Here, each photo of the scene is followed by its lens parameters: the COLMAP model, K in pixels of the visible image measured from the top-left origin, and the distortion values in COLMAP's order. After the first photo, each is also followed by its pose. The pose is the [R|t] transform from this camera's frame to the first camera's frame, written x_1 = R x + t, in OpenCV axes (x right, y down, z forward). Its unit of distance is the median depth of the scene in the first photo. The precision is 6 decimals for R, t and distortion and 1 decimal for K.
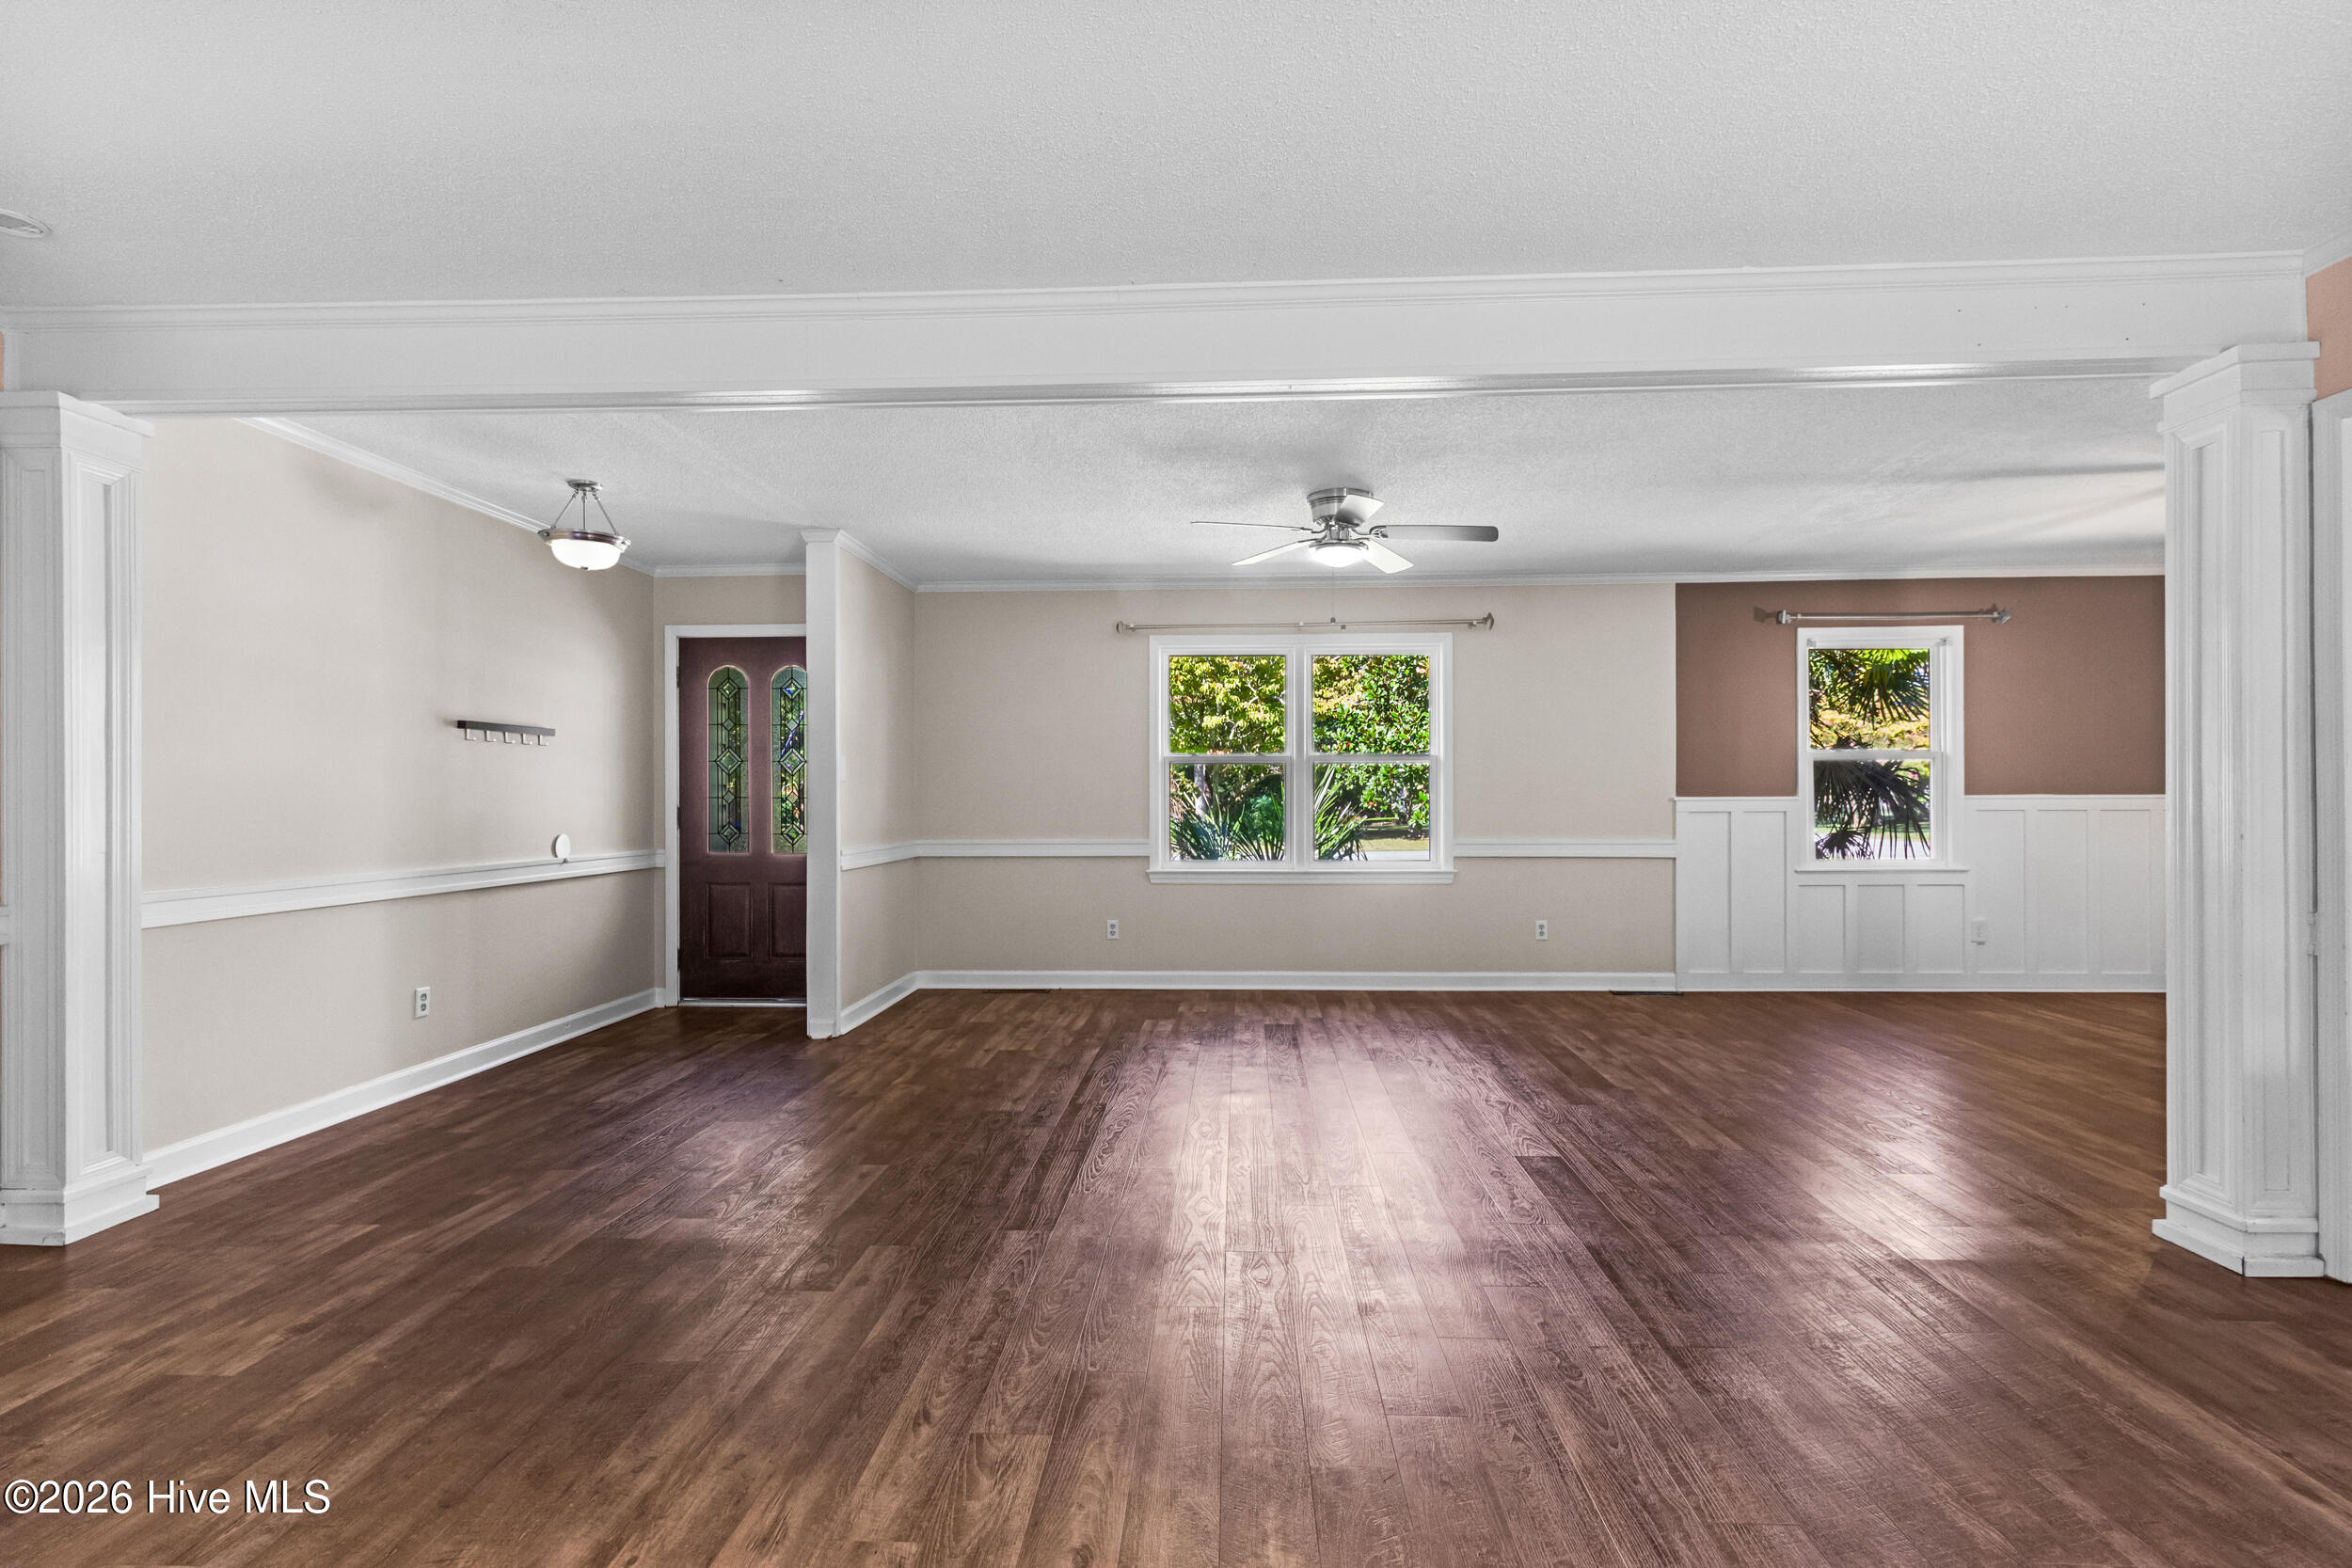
lens RADIAL K [[1098.3, 0, 1175.6], [0, 1098.3, 792.7], [0, 0, 1]] dist [-0.003664, 0.000922]
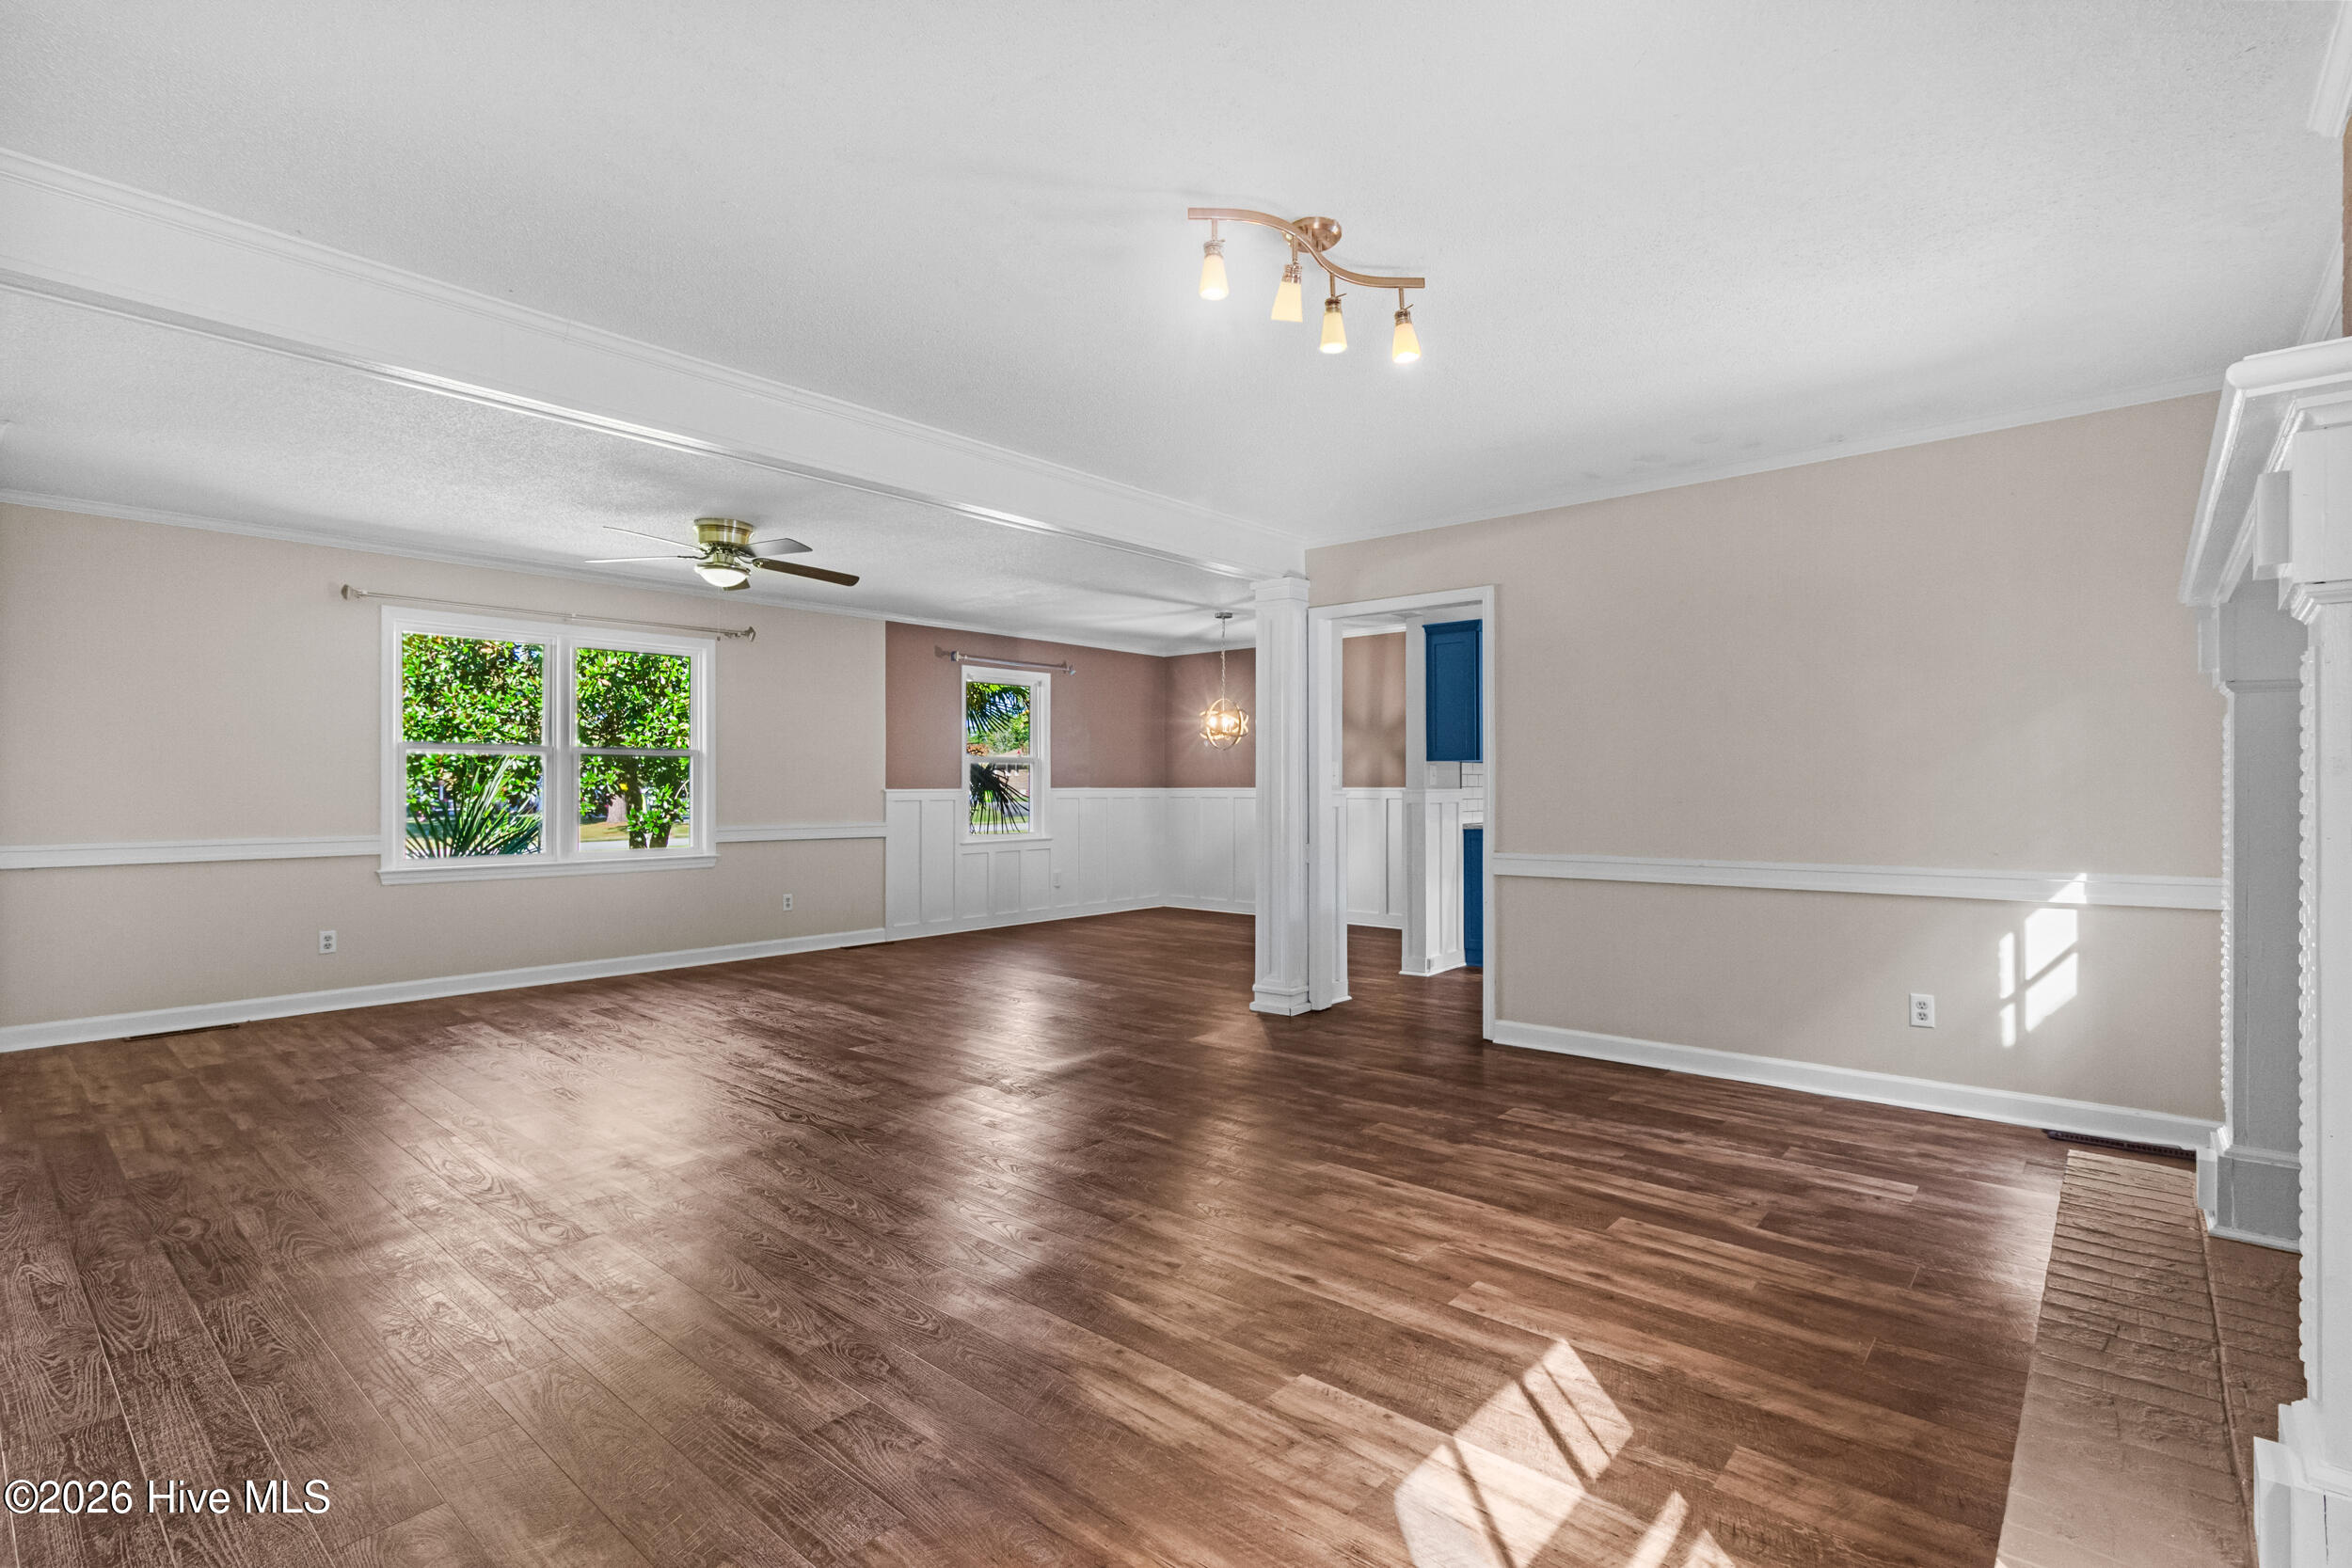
lens RADIAL K [[1098.3, 0, 1189.8], [0, 1098.3, 785.9], [0, 0, 1]] dist [-0.003664, 0.000922]
pose [[0.612032, 0.004175, 0.790822, -0.342143], [-0.006067, 0.999981, -0.000584, -0.001024], [-0.790809, -0.004441, 0.612046, -0.060591]]
